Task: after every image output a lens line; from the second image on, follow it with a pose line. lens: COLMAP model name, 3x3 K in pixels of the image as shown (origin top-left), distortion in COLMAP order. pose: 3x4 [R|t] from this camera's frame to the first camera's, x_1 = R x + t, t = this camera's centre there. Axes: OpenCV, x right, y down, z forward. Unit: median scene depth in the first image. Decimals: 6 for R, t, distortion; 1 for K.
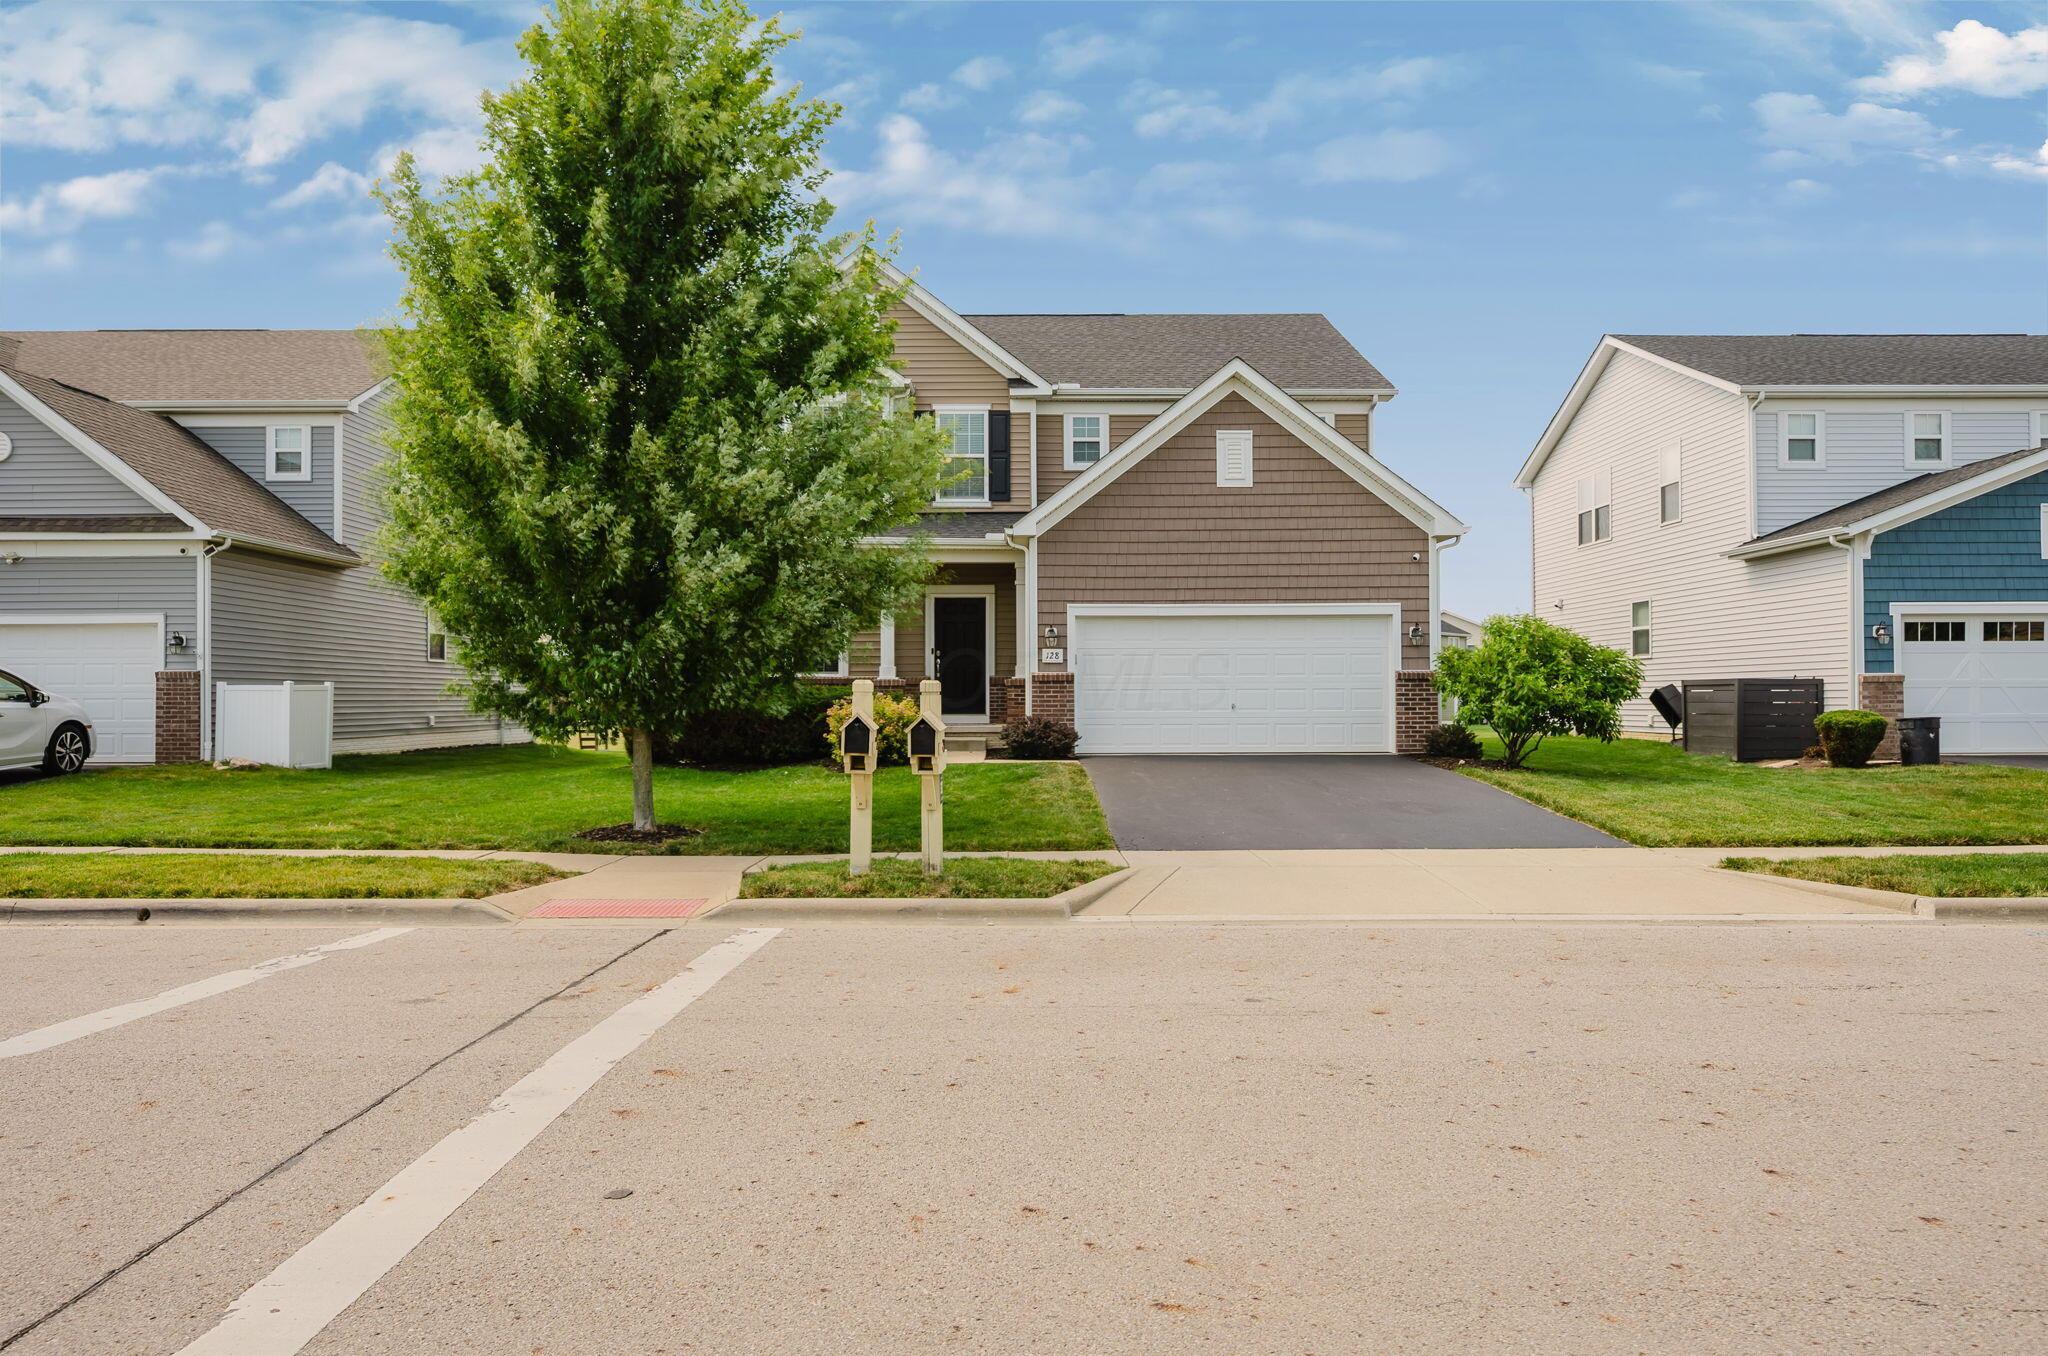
lens RADIAL K [[1418.1, 0, 1024.0], [0, 1418.1, 678.0], [0, 0, 1]] dist [-0.002597, 0.003846]
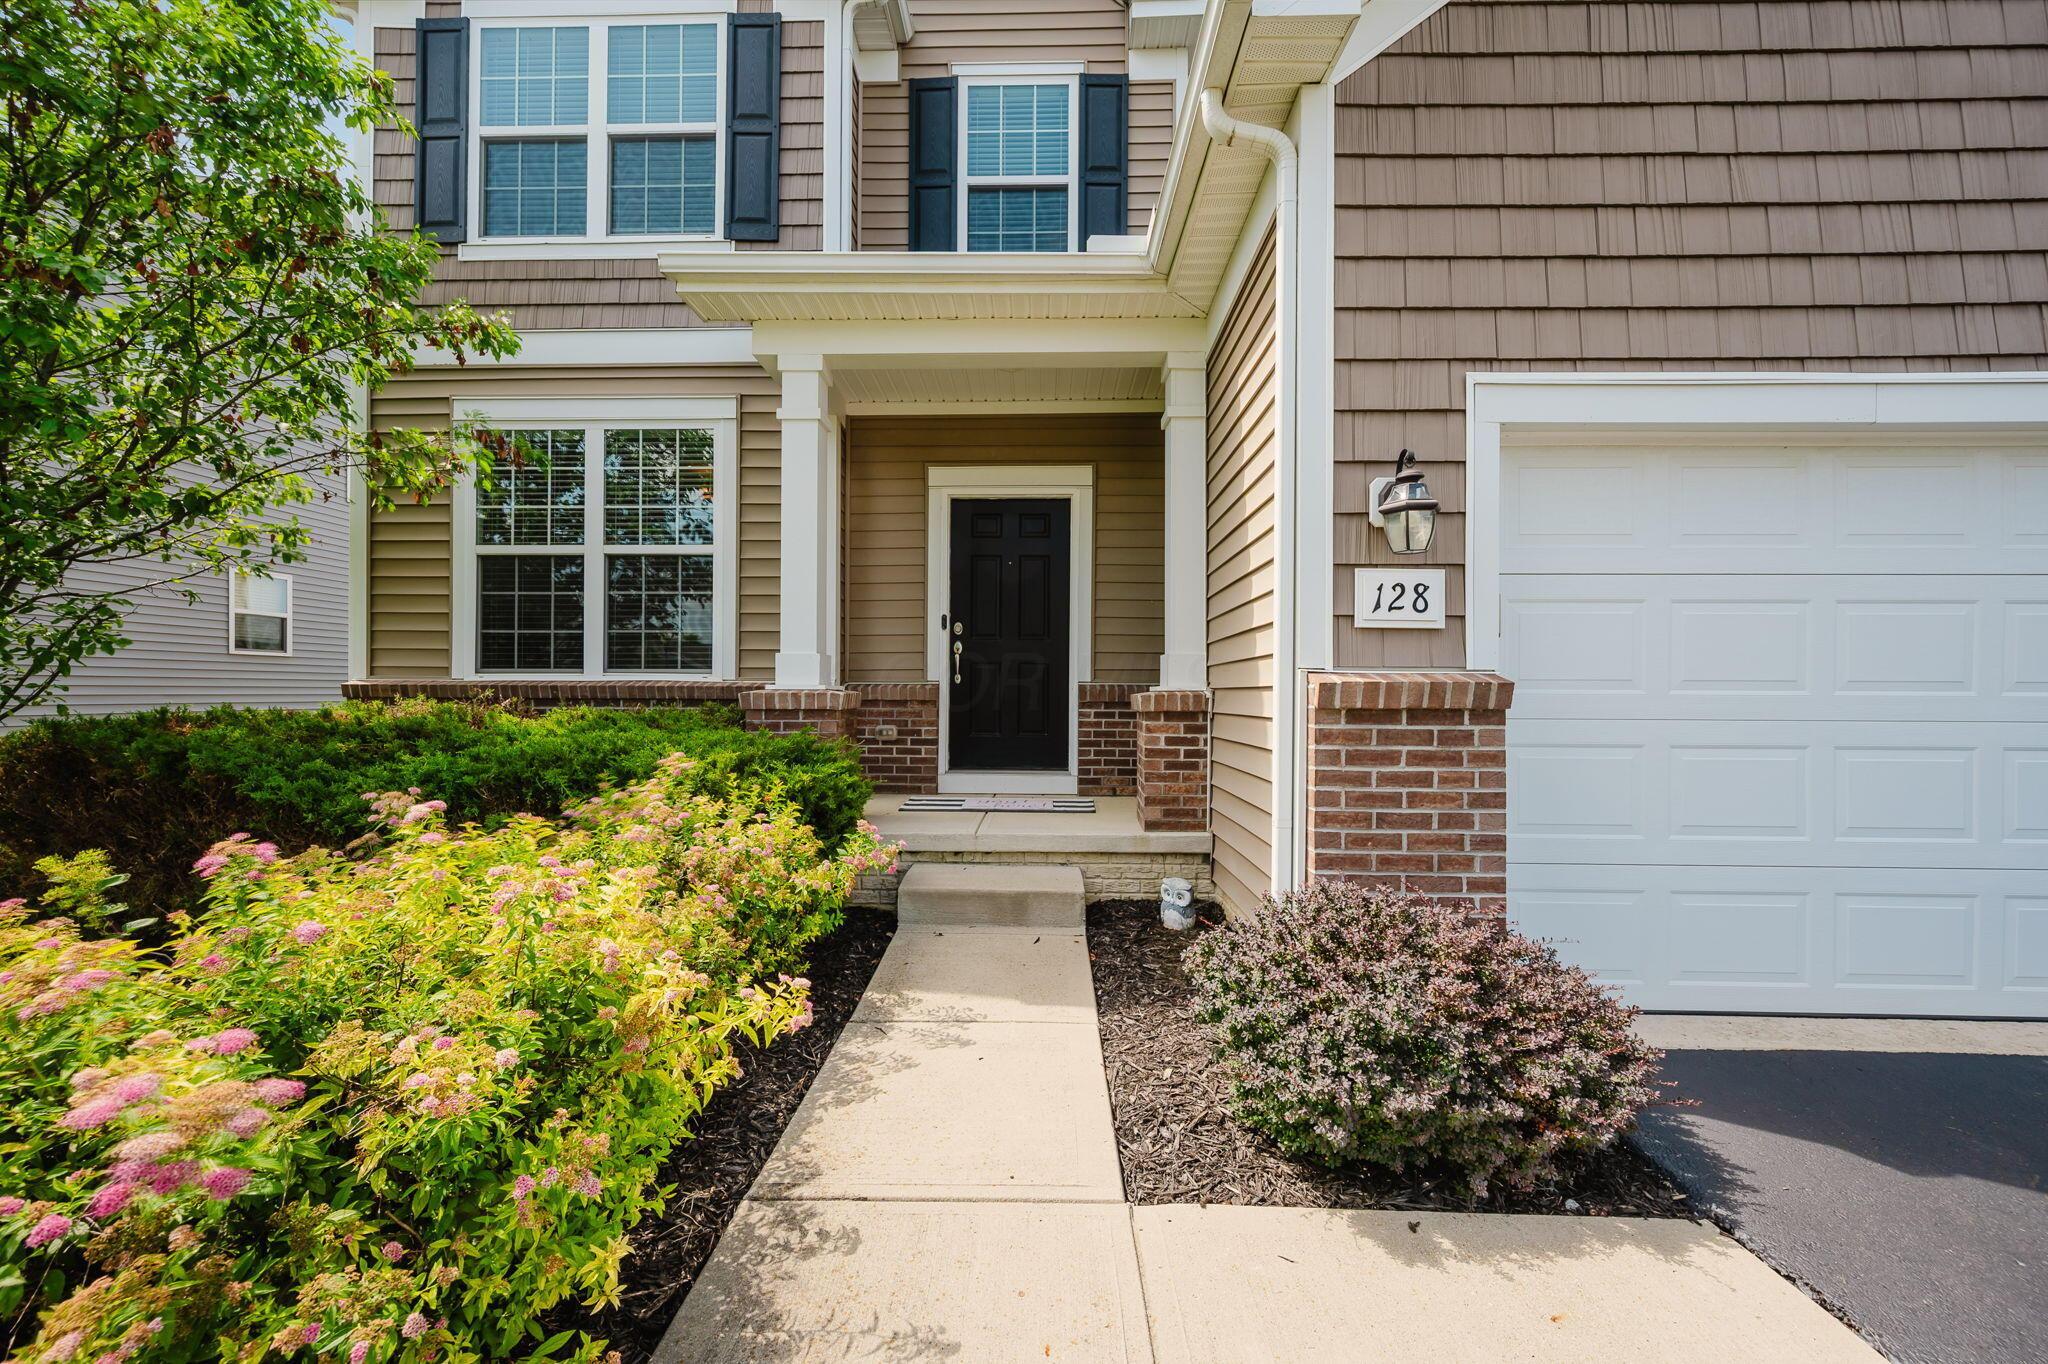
lens RADIAL K [[799.4, 0, 1026.0], [0, 799.4, 687.8], [0, 0, 1]] dist [0.000833, -0.000395]
pose [[0.999278, 0.007704, -0.037192, -0.035209], [-0.007299, 0.999913, 0.011011, -0.002292], [0.037273, -0.010731, 0.999247, 0.865635]]
